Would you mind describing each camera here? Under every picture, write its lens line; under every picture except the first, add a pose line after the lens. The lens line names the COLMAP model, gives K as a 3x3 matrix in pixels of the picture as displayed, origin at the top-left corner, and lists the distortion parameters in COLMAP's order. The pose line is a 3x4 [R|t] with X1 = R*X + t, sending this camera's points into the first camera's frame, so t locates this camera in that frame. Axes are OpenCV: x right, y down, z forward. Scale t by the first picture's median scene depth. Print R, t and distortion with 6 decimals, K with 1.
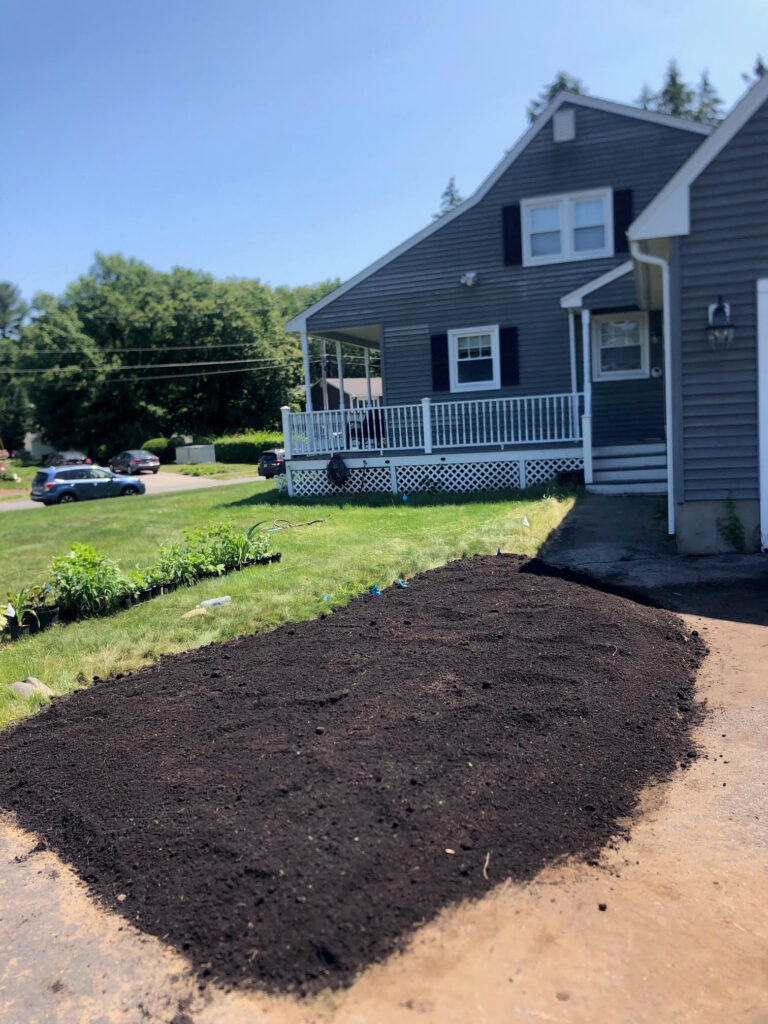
lens RADIAL K [[834.7, 0, 381.4], [0, 834.7, 517.9], [0, 0, 1]] dist [0.059092, -0.102696]
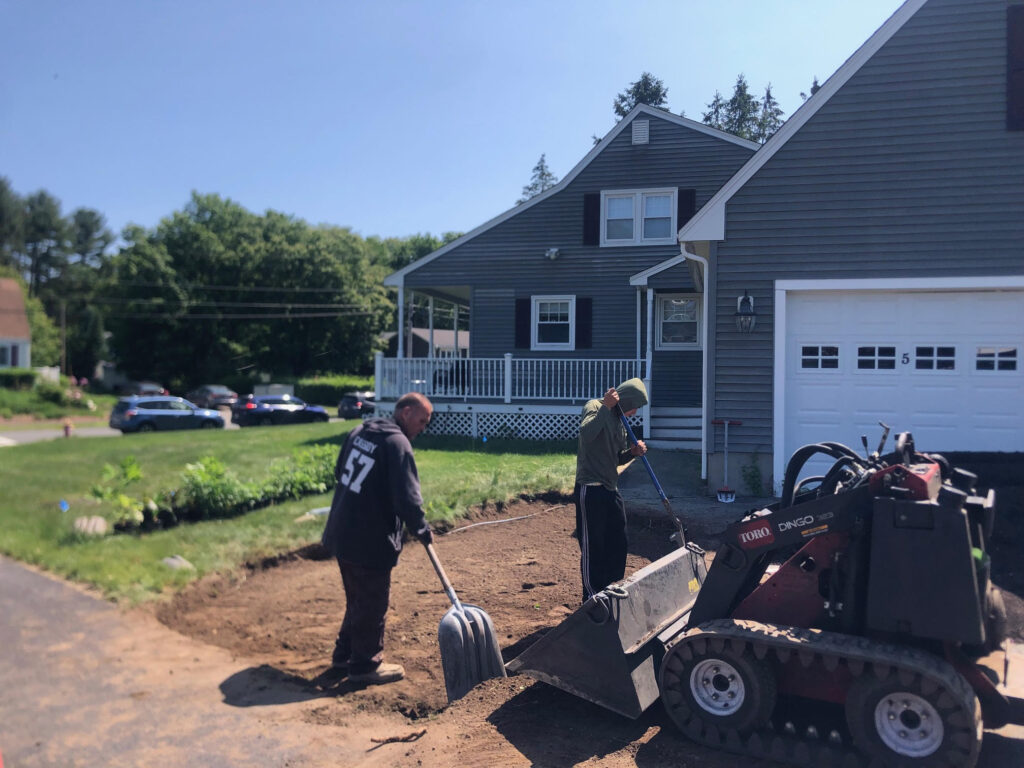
lens RADIAL K [[834.7, 0, 530.7], [0, 834.7, 392.1], [0, 0, 1]] dist [0.059092, -0.102696]
pose [[0.994213, 0.065905, 0.084831, -0.008158], [-0.057448, 0.993473, -0.098544, 0.015594], [-0.090772, 0.093100, 0.991510, -0.103221]]
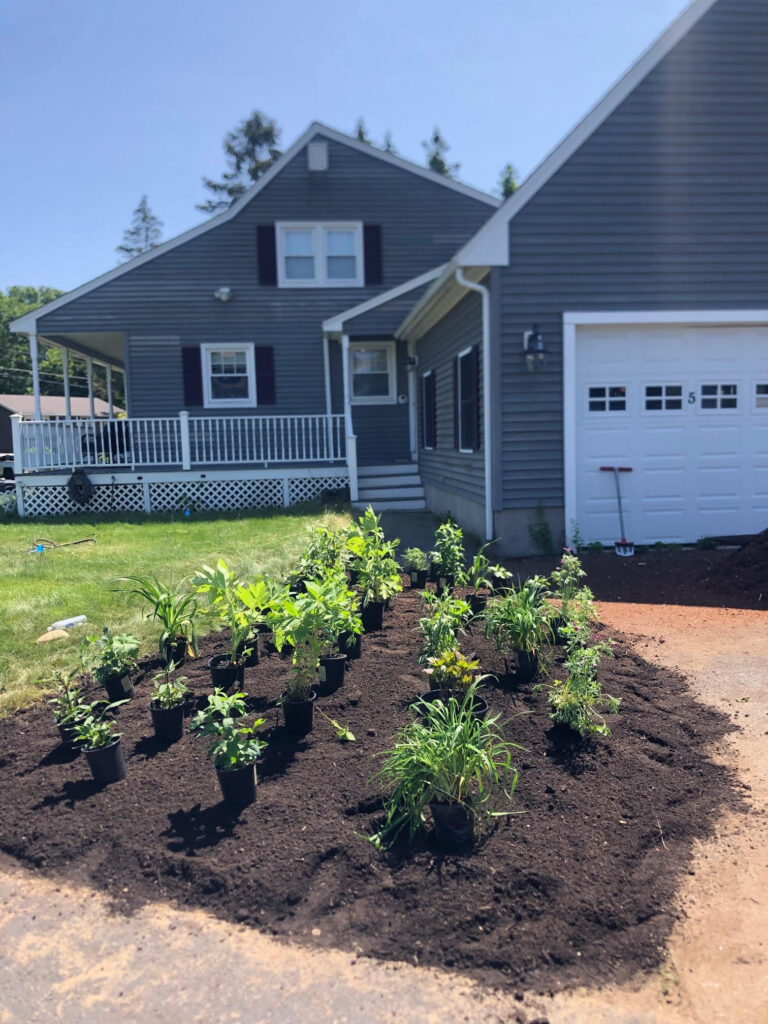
lens RADIAL K [[834.7, 0, 389.8], [0, 834.7, 513.7], [0, 0, 1]] dist [0.059092, -0.102696]
pose [[0.918230, -0.000468, 0.396047, -0.106816], [0.017370, 0.999085, -0.039092, 0.013504], [-0.395666, 0.042775, 0.917398, 0.035549]]
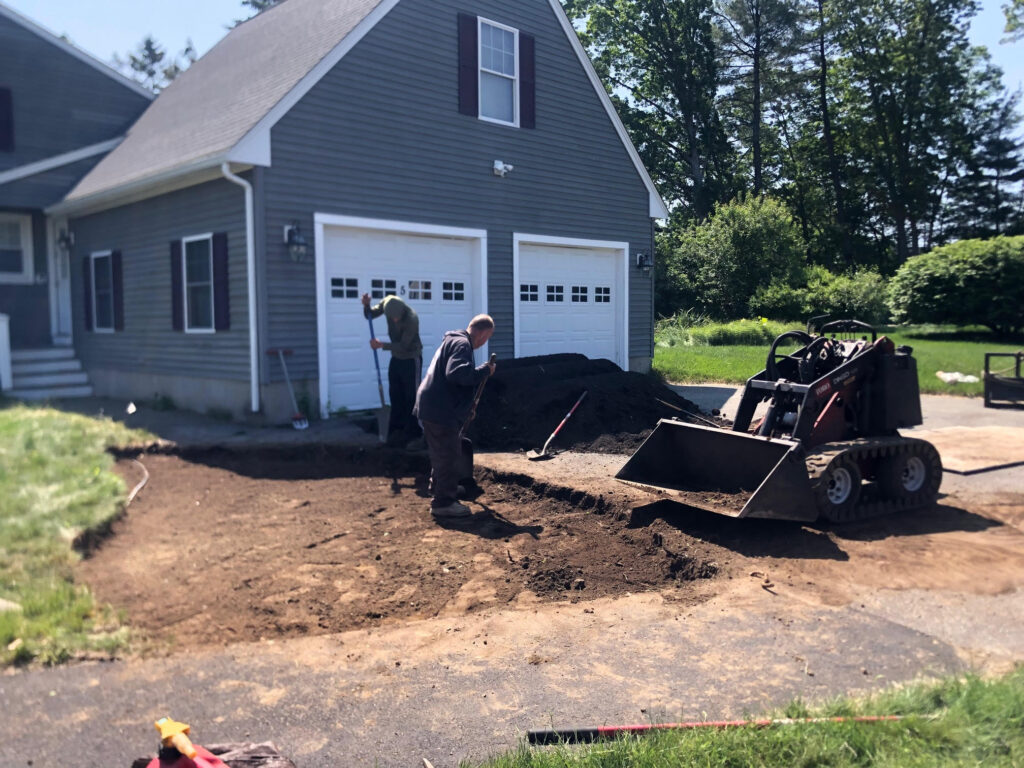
lens RADIAL K [[834.7, 0, 509.1], [0, 834.7, 379.5], [0, 0, 1]] dist [0.059092, -0.102696]
pose [[0.449320, -0.008576, 0.893330, -0.299049], [0.086512, 0.995672, -0.033954, 0.024901], [-0.889172, 0.092540, 0.448117, 0.079857]]
